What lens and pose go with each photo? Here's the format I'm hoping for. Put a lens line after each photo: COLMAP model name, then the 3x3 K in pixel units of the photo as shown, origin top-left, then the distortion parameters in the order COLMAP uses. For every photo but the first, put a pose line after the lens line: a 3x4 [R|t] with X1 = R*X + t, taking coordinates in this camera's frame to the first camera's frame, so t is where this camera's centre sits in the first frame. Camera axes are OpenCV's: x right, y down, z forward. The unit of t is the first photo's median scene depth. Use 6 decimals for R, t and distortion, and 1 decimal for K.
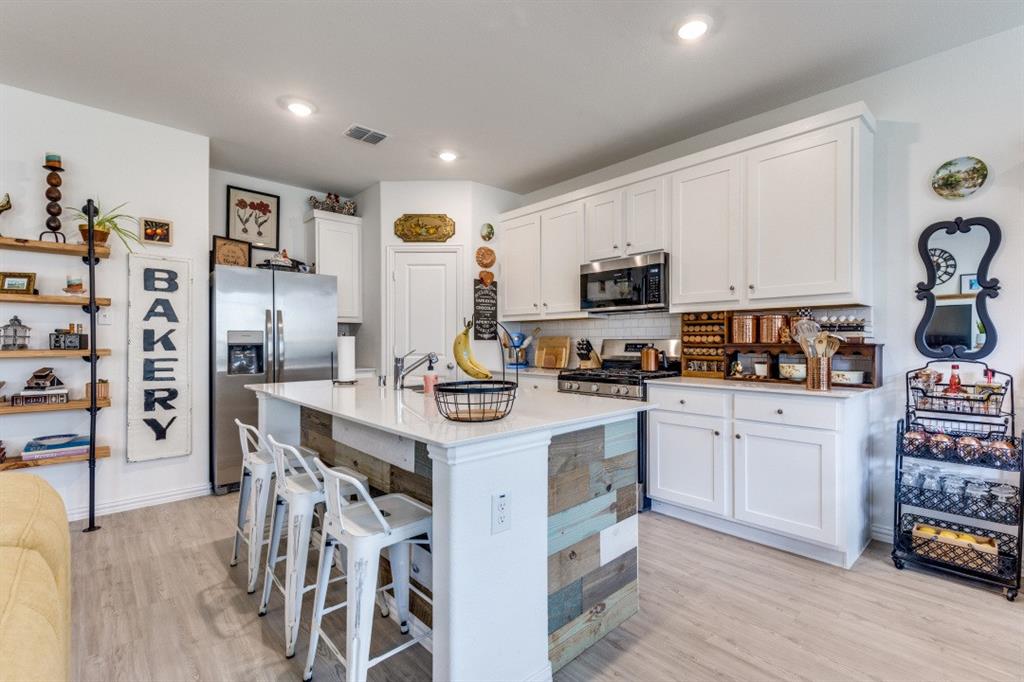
lens RADIAL K [[461.4, 0, 527.6], [0, 461.4, 343.4], [0, 0, 1]] dist [0.008866, -0.002351]
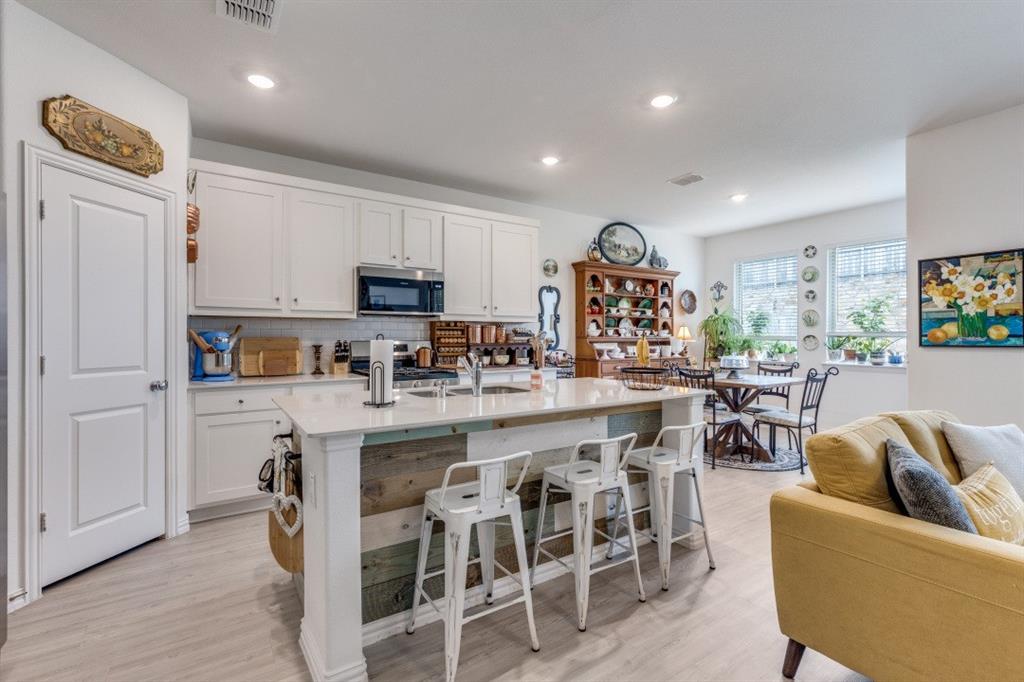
lens RADIAL K [[461.4, 0, 520.8], [0, 461.4, 335.8], [0, 0, 1]] dist [0.008866, -0.002351]
pose [[0.162873, 0.005453, 0.986632, -0.923695], [0.003505, 0.999975, -0.006106, -0.014543], [-0.986641, 0.004452, 0.162850, 0.573194]]
